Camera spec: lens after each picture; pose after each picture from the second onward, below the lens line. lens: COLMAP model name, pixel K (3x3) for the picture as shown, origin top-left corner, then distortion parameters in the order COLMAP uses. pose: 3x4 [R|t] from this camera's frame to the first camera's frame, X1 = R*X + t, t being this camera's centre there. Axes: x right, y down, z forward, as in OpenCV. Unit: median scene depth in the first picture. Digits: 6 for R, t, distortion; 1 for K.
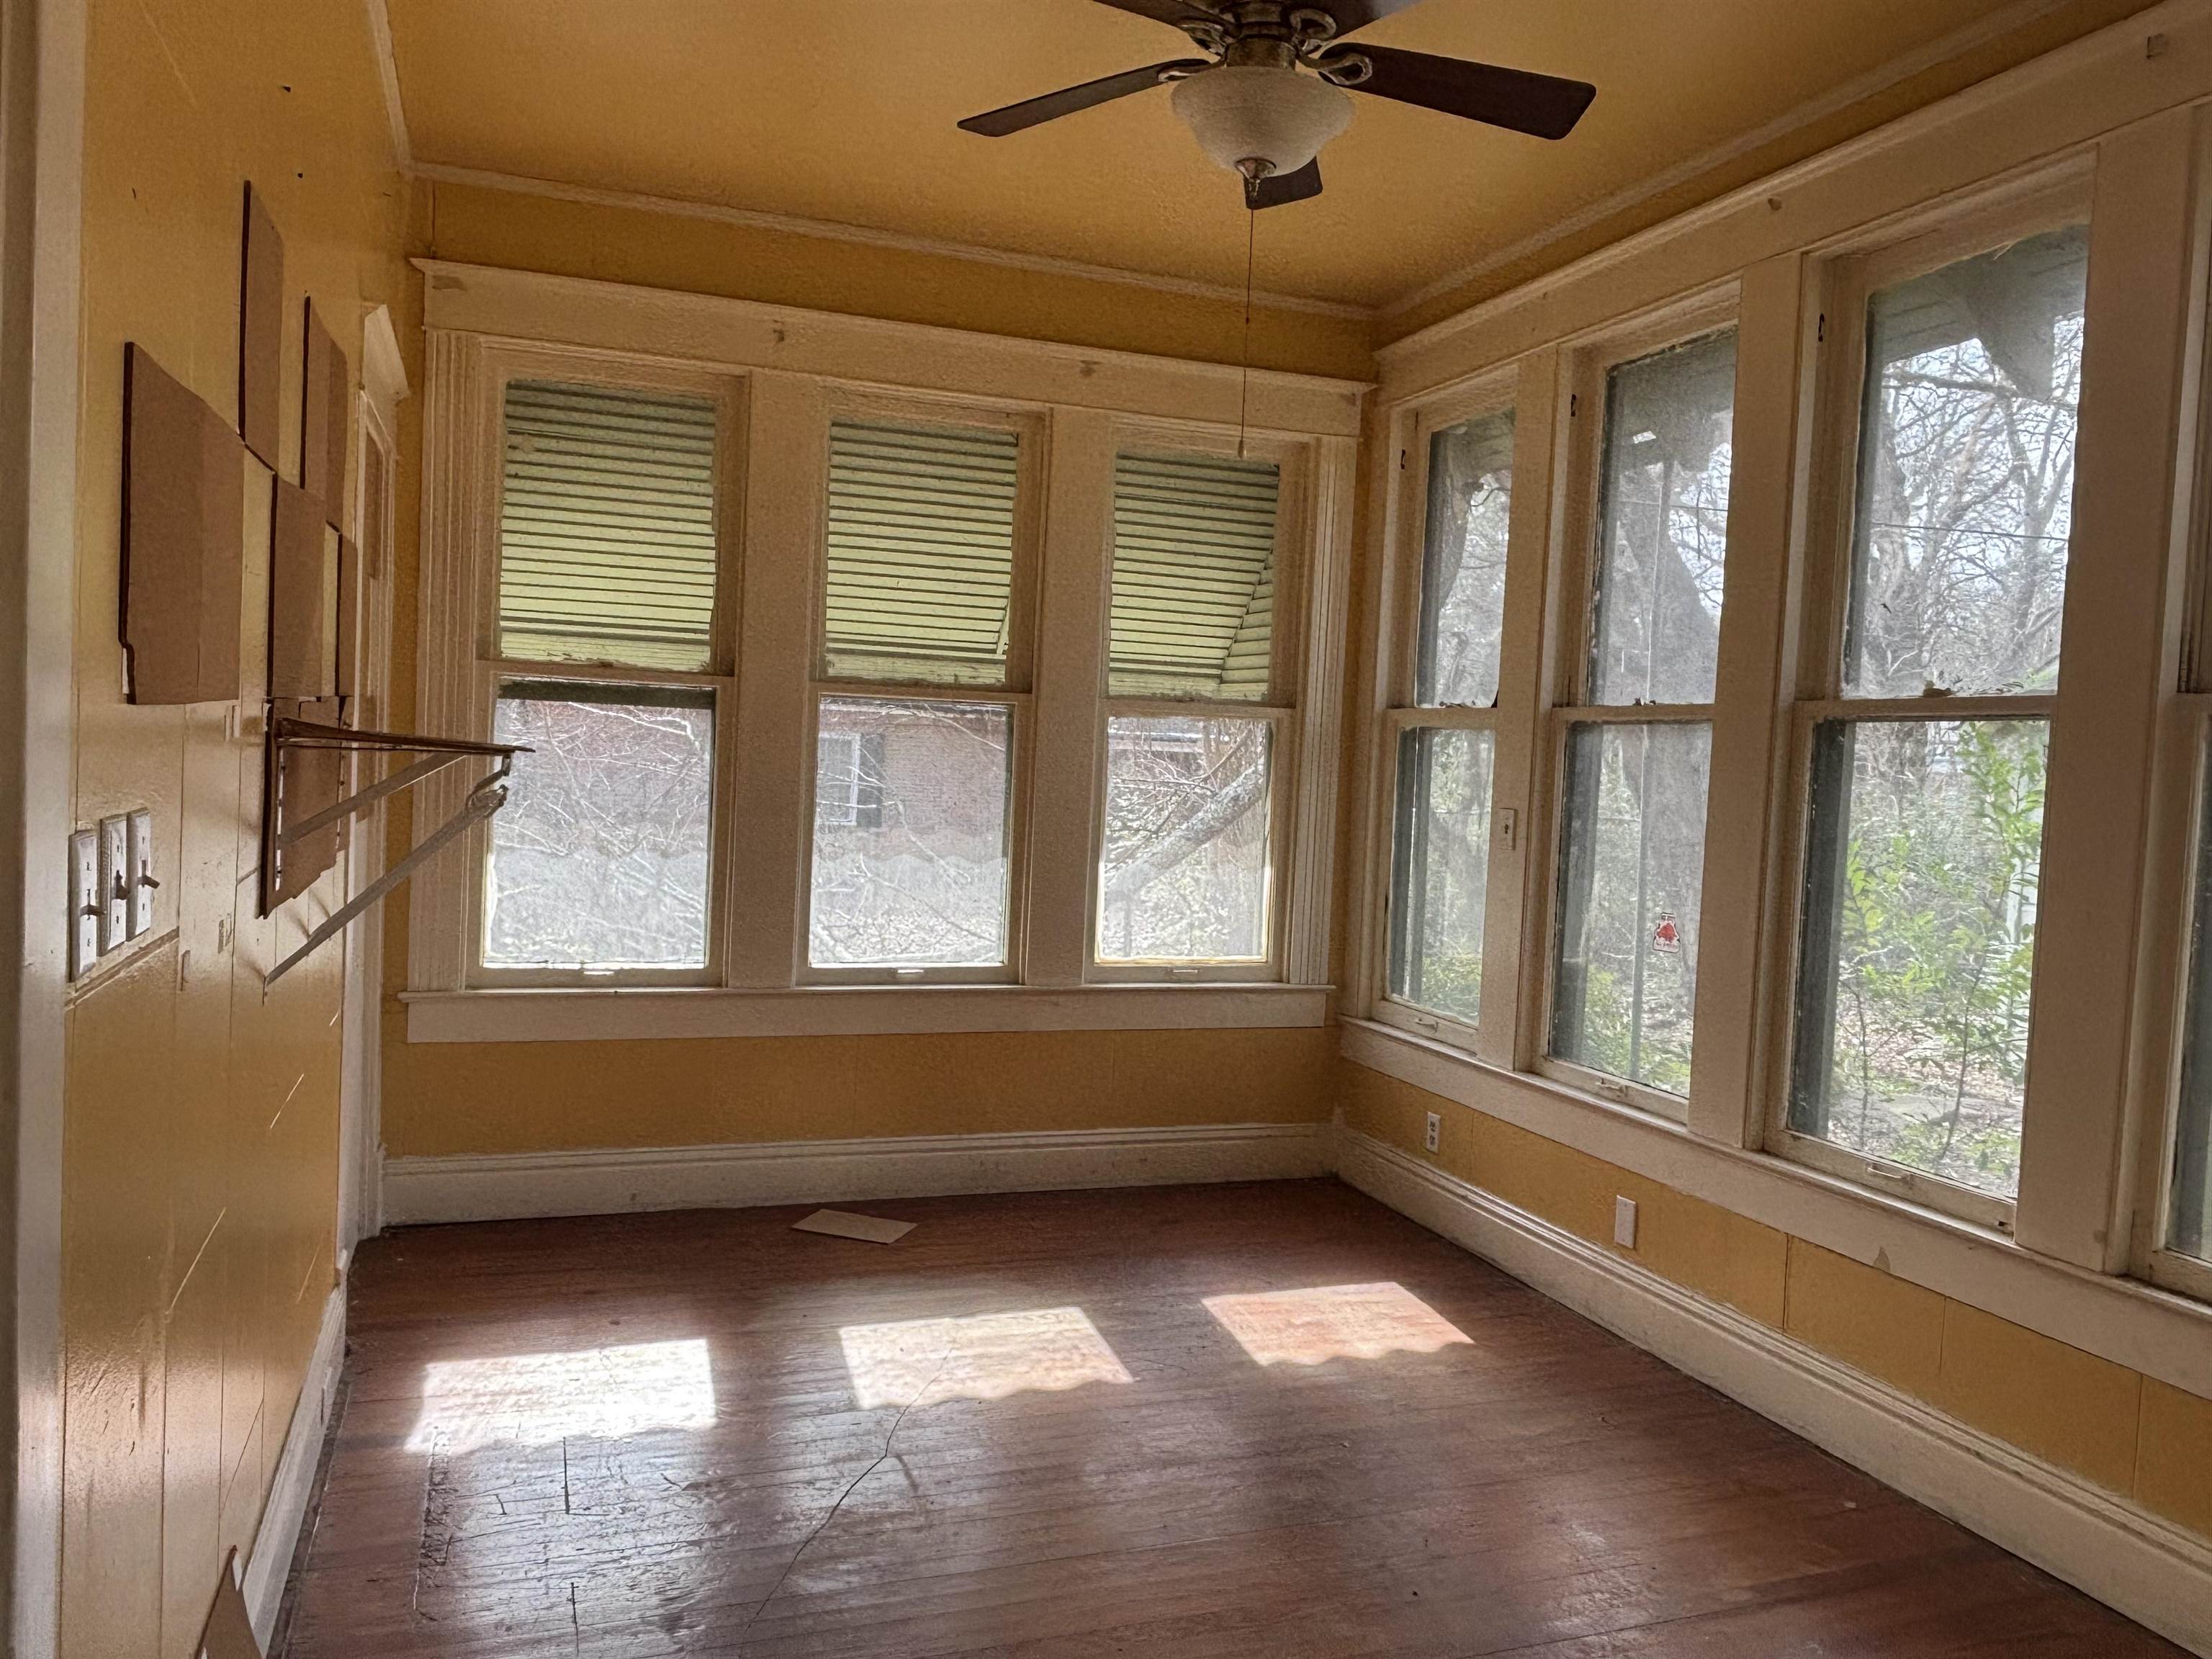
lens RADIAL K [[1630.8, 0, 1099.8], [0, 1630.8, 815.7], [0, 0, 1]] dist [0.039297, -0.069025]
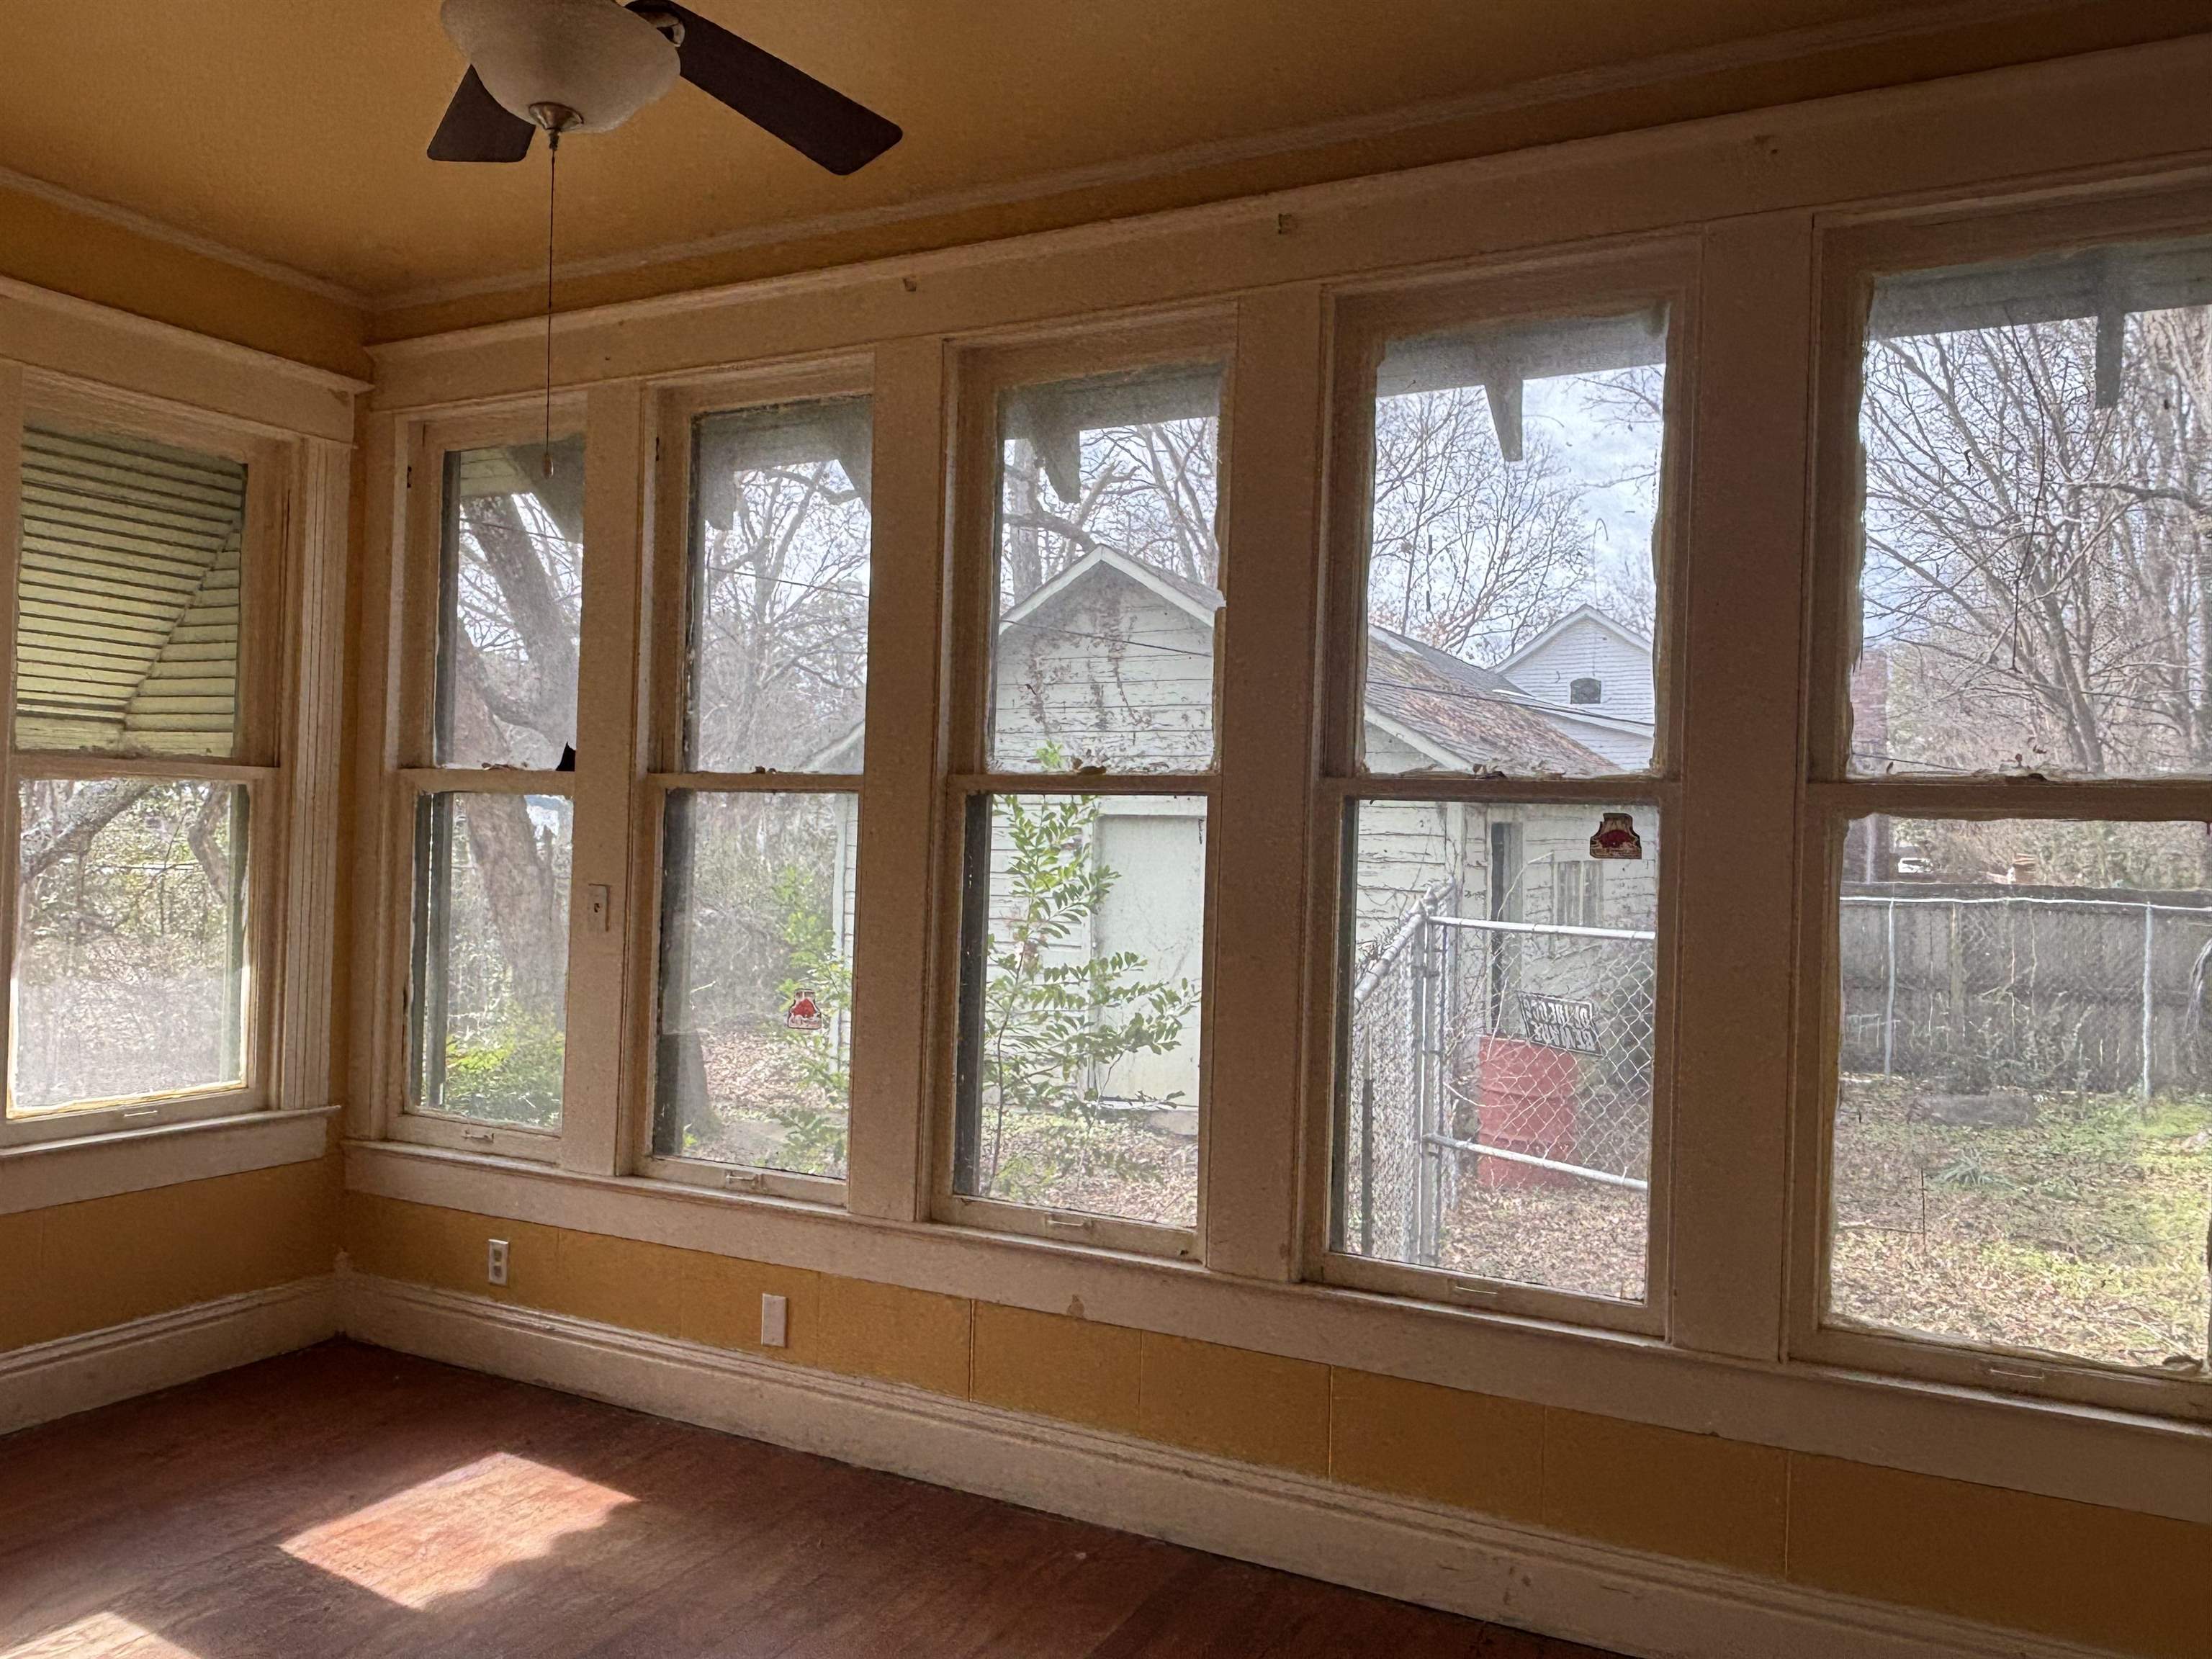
lens RADIAL K [[1630.8, 0, 1105.4], [0, 1630.8, 810.4], [0, 0, 1]] dist [0.039297, -0.069025]
pose [[0.729347, -0.011654, 0.684045, -0.165069], [0.030810, 0.999400, -0.015823, -0.022702], [-0.683450, 0.032616, 0.729269, 0.156130]]
